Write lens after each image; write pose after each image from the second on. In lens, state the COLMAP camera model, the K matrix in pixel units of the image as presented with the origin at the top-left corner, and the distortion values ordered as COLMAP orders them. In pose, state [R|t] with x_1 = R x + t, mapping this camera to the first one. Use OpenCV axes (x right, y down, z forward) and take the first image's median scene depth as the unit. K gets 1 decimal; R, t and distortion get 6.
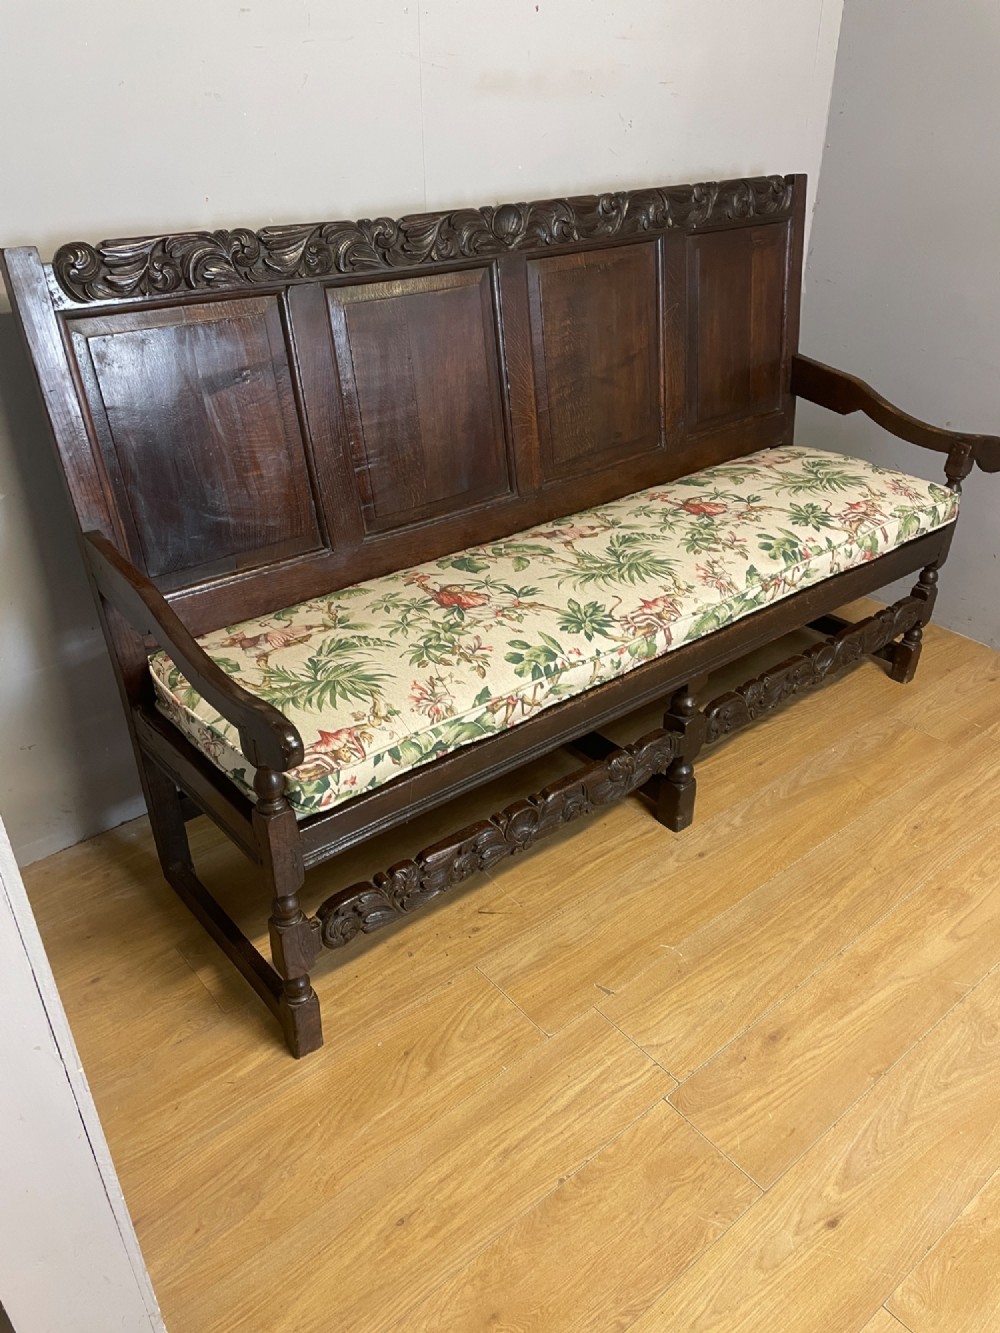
lens RADIAL K [[1016.9, 0, 512.4], [0, 1016.9, 657.1], [0, 0, 1]] dist [0.088066, -0.116599]
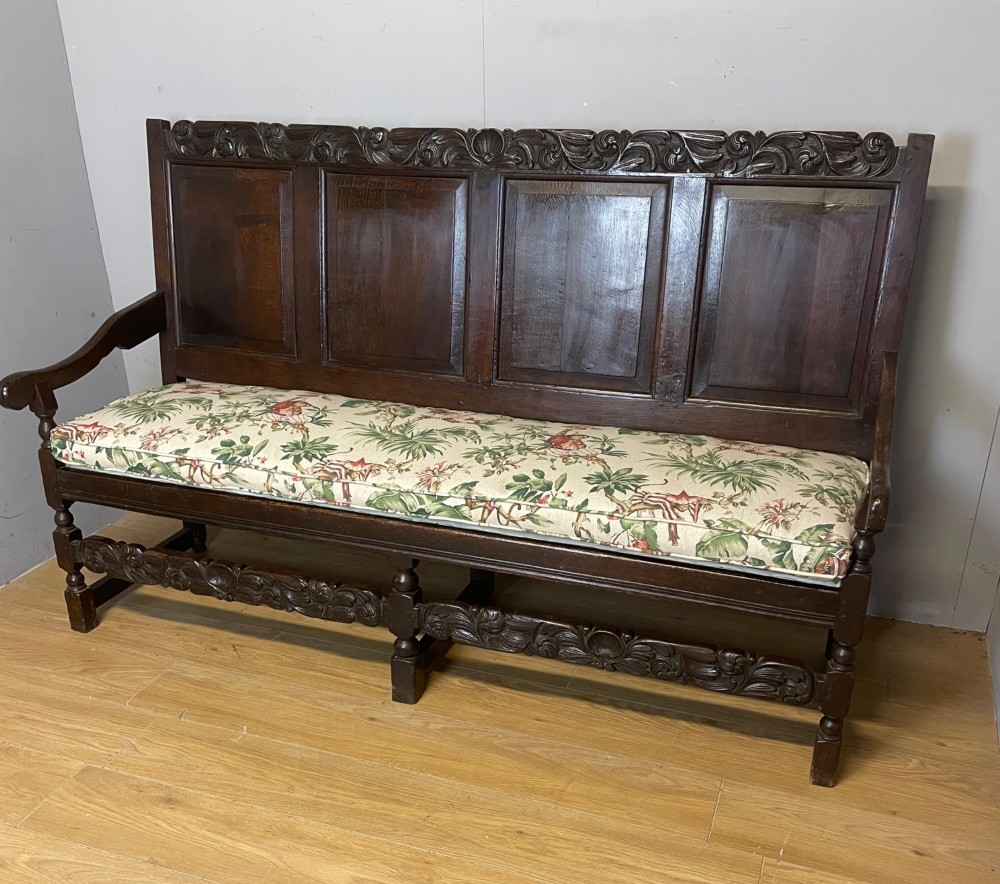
lens RADIAL K [[1028.2, 0, 503.1], [0, 1028.2, 542.7], [0, 0, 1]] dist [0.066534, 0.000000]
pose [[0.496566, 0.367445, -0.786388, 1.100162], [-0.429643, 0.891257, 0.145147, -0.199619], [0.754207, 0.265791, 0.600438, 0.428052]]
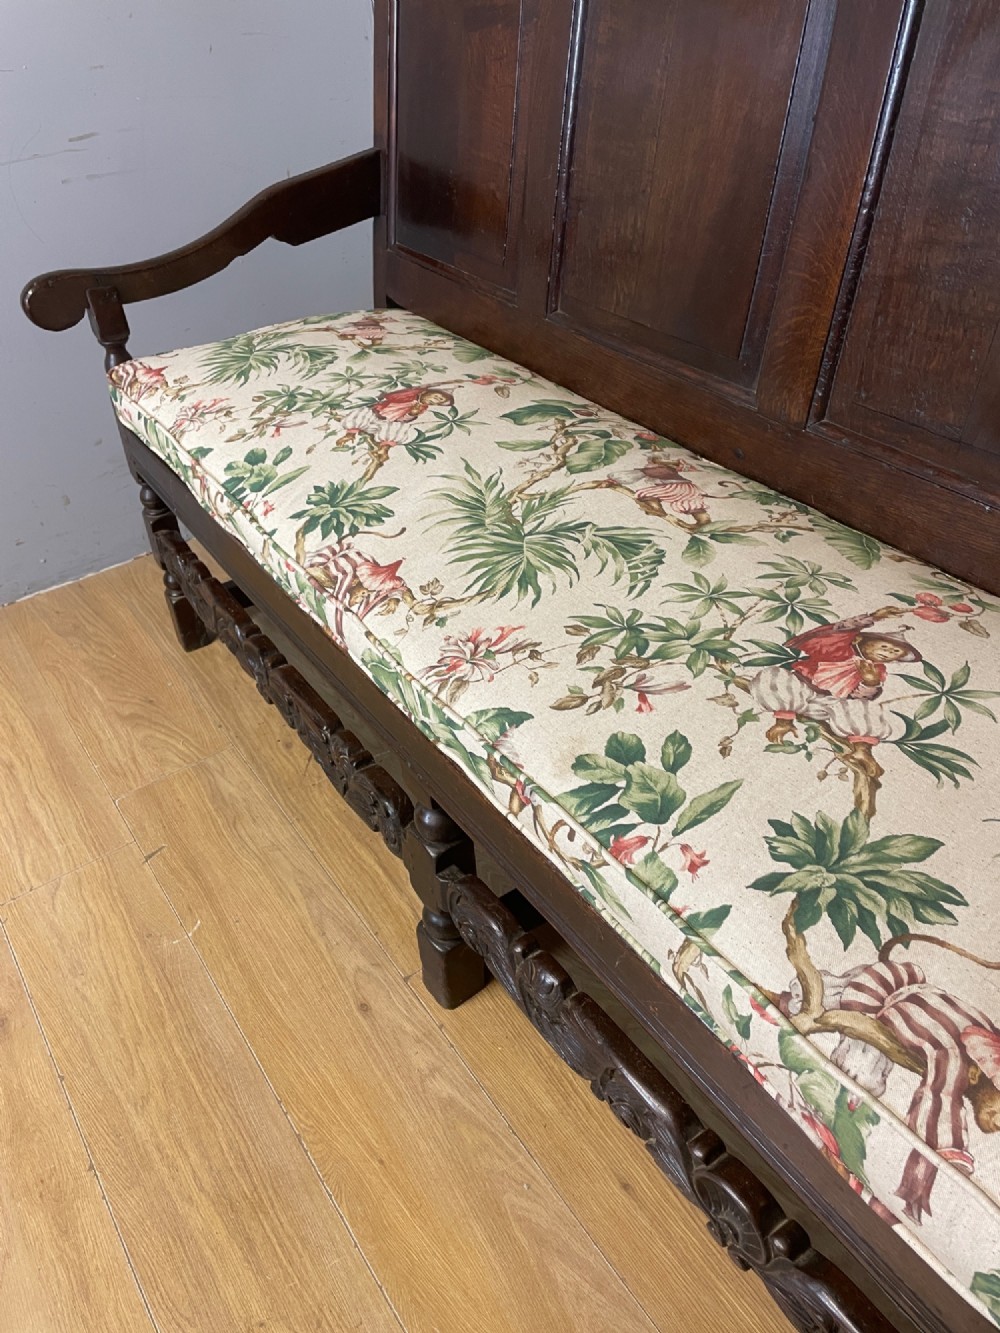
lens RADIAL K [[1016.9, 0, 490.8], [0, 1016.9, 652.3], [0, 0, 1]] dist [0.088066, -0.116599]
pose [[-0.104565, 0.600111, -0.793053, 0.559046], [-0.448817, 0.683128, 0.576107, -0.345081], [0.887485, 0.416176, 0.197908, 0.912514]]
